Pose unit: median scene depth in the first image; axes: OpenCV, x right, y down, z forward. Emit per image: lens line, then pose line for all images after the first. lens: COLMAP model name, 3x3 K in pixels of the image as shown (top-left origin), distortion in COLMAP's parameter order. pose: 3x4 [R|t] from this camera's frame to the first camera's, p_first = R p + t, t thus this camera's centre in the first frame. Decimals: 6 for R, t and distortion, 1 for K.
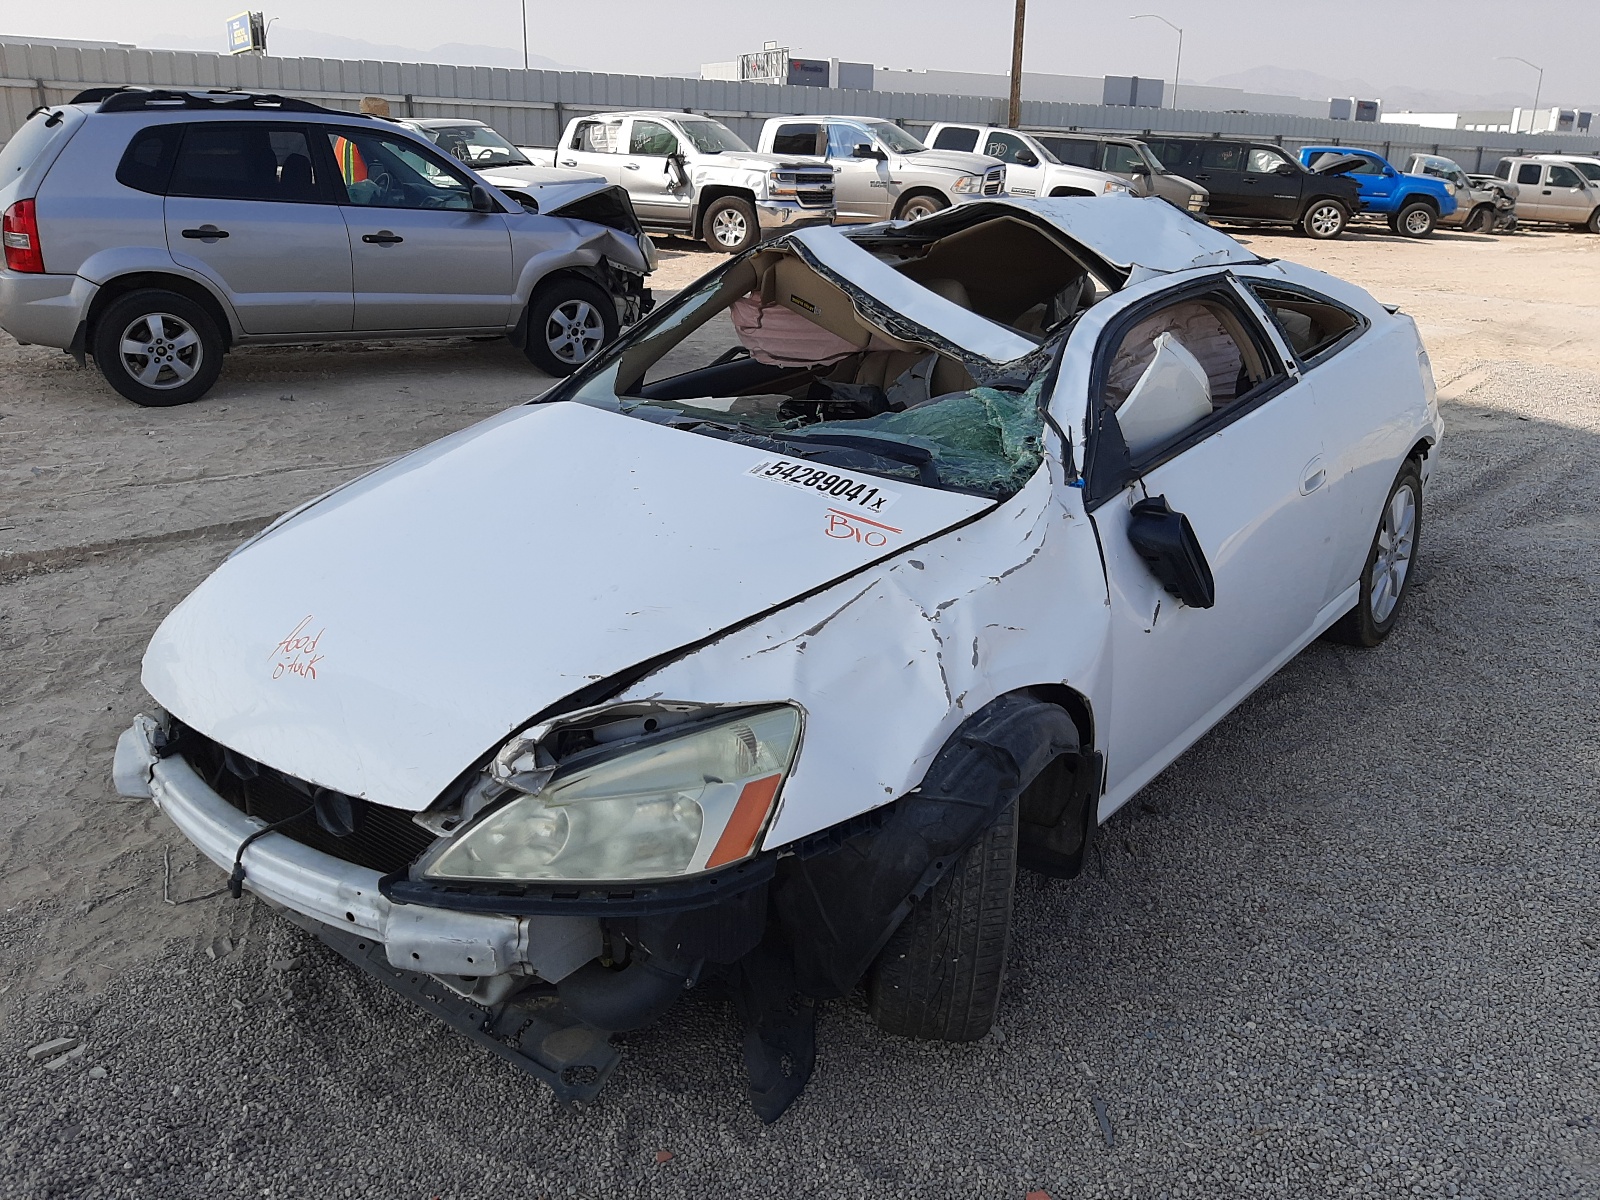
lens RADIAL K [[1255.1, 0, 800.0], [0, 1255.1, 600.0], [0, 0, 1]] dist [0.003889, -0.005345]
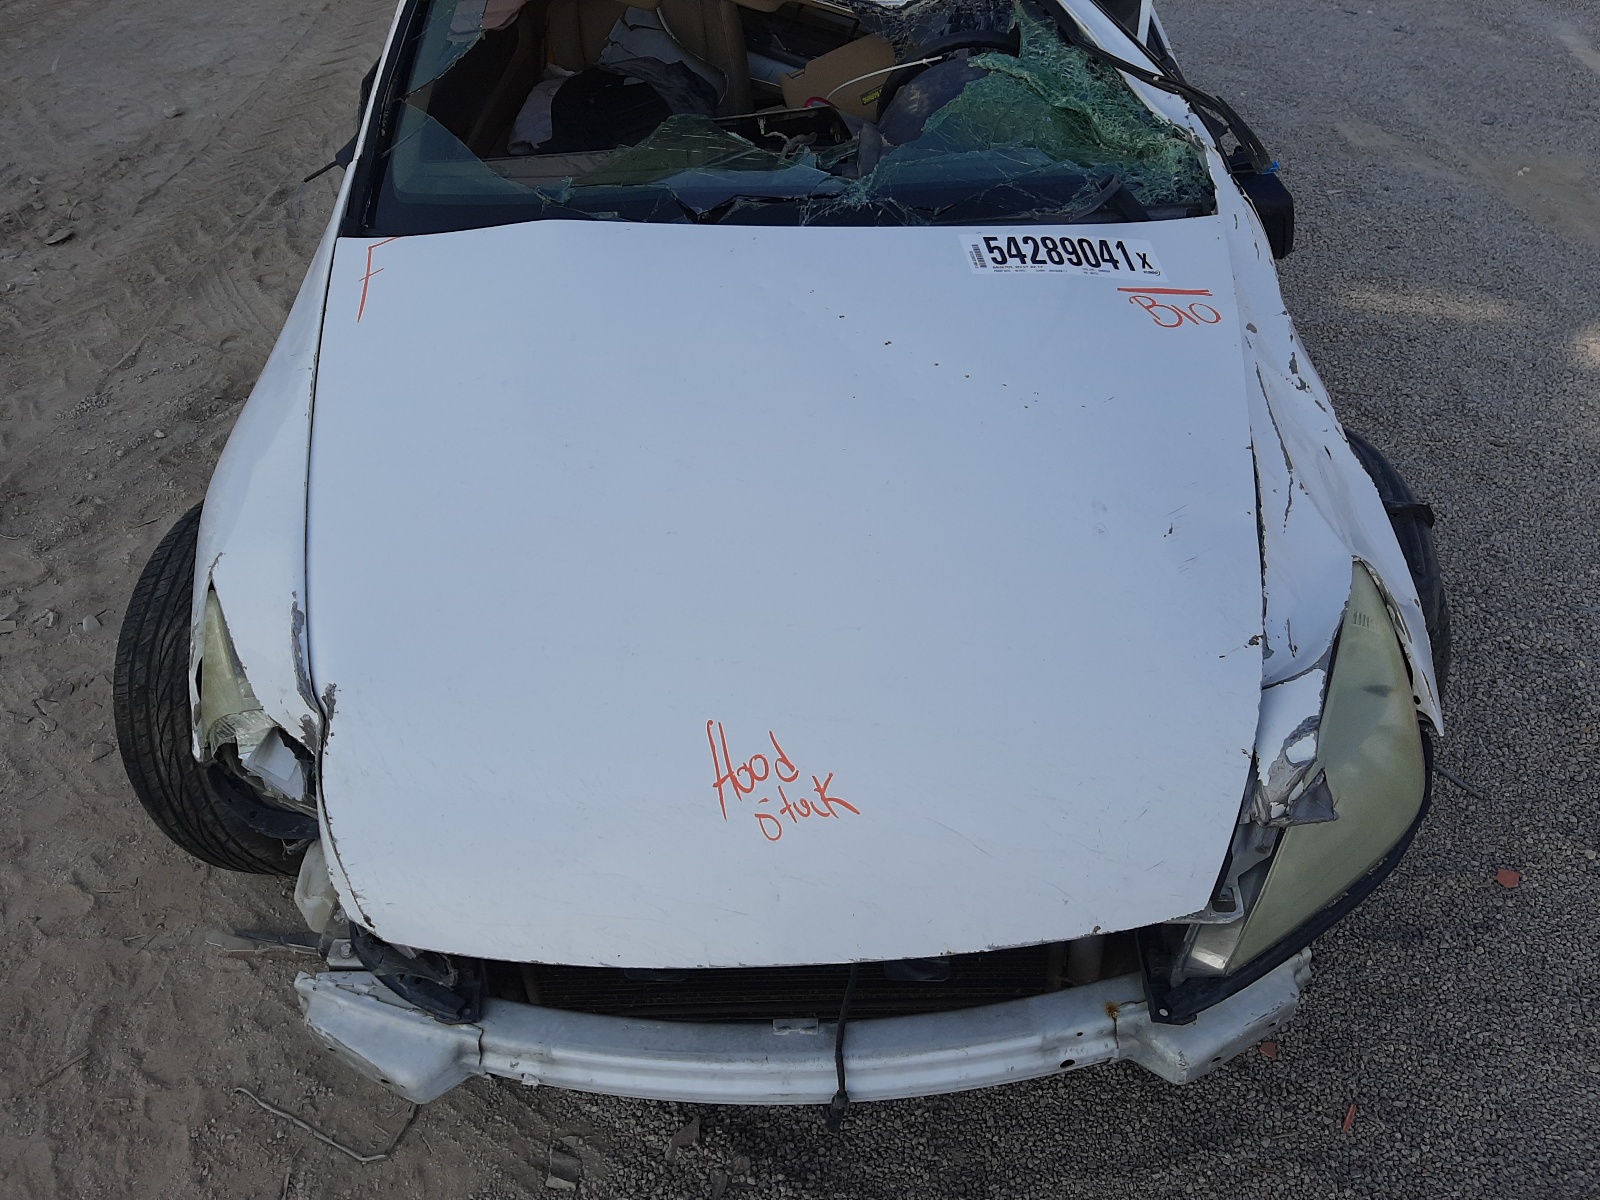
lens RADIAL K [[1255.1, 0, 800.0], [0, 1255.1, 600.0], [0, 0, 1]] dist [0.003889, -0.005345]
pose [[0.783830, -0.418655, 0.458628, -0.555233], [0.243364, 0.886581, 0.393380, -0.249059], [-0.571301, -0.196730, 0.796814, 0.438862]]
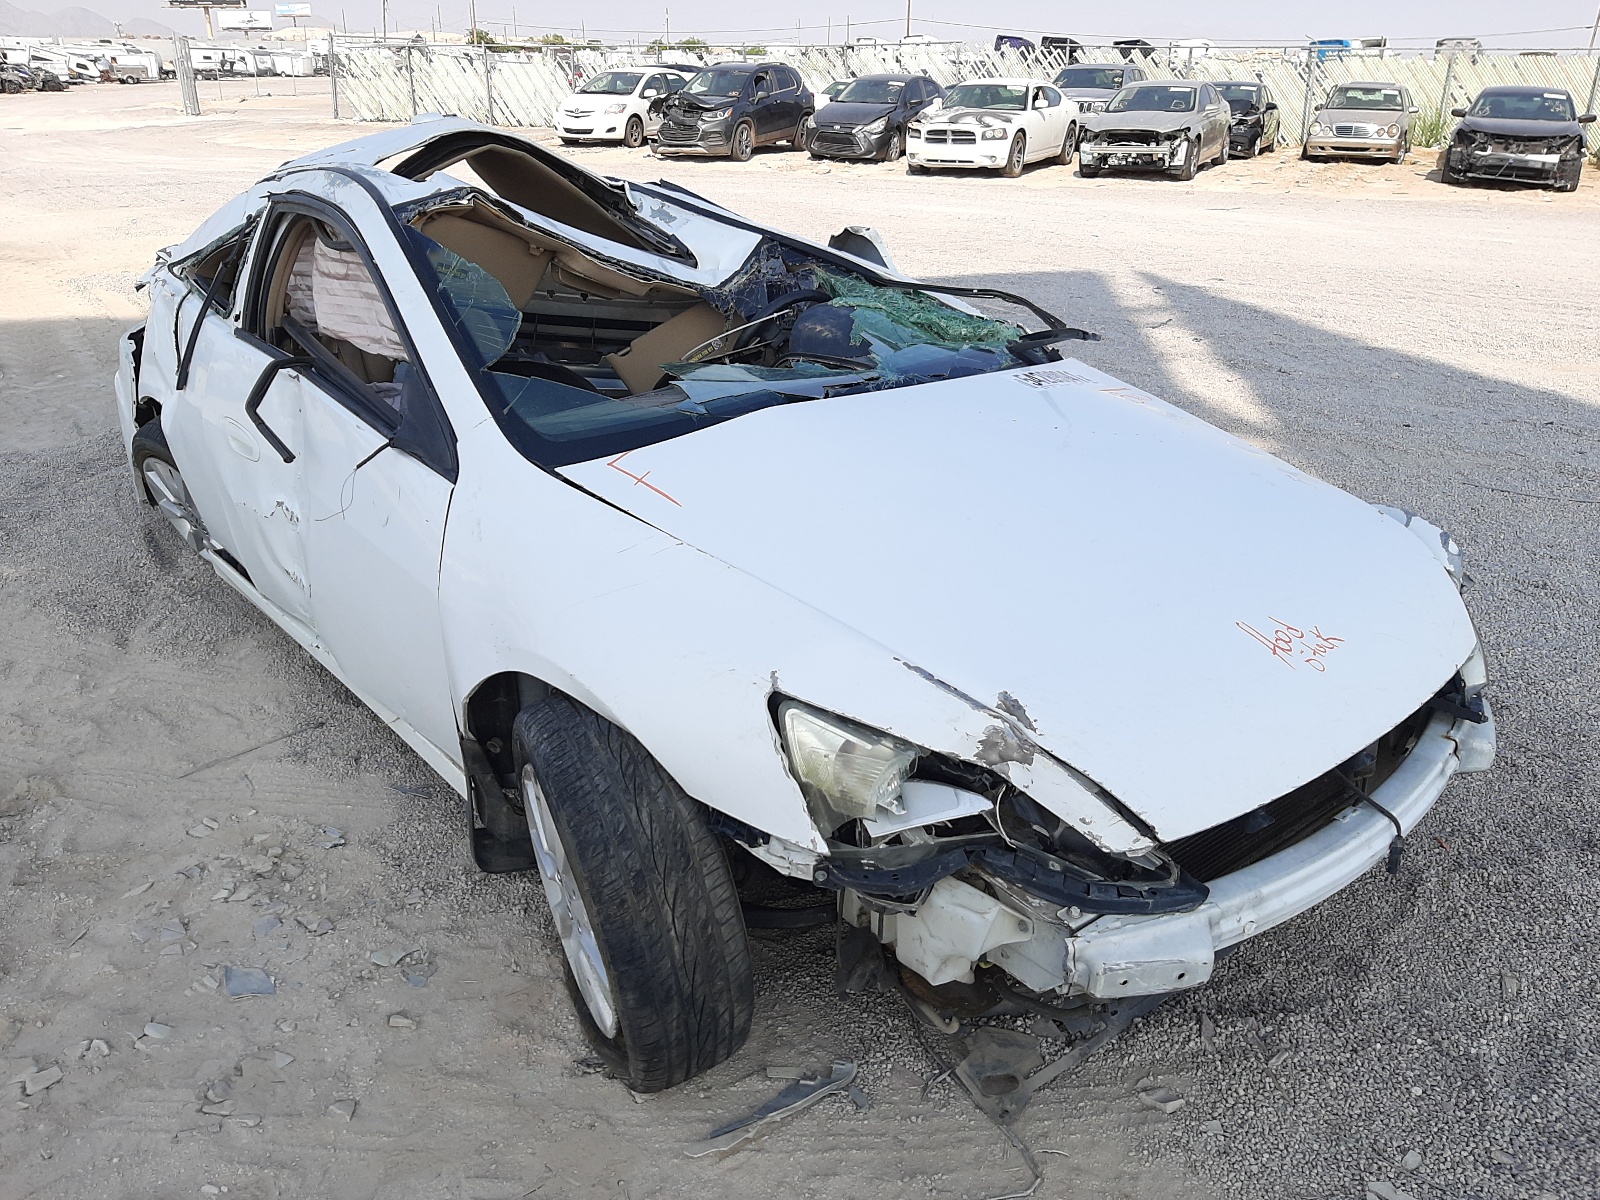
lens RADIAL K [[1255.1, 0, 800.0], [0, 1255.1, 600.0], [0, 0, 1]] dist [0.003889, -0.005345]
pose [[0.216930, -0.394792, 0.892794, -1.148613], [0.334657, 0.889226, 0.311900, -0.351997], [-0.917031, 0.231119, 0.325020, 0.905678]]
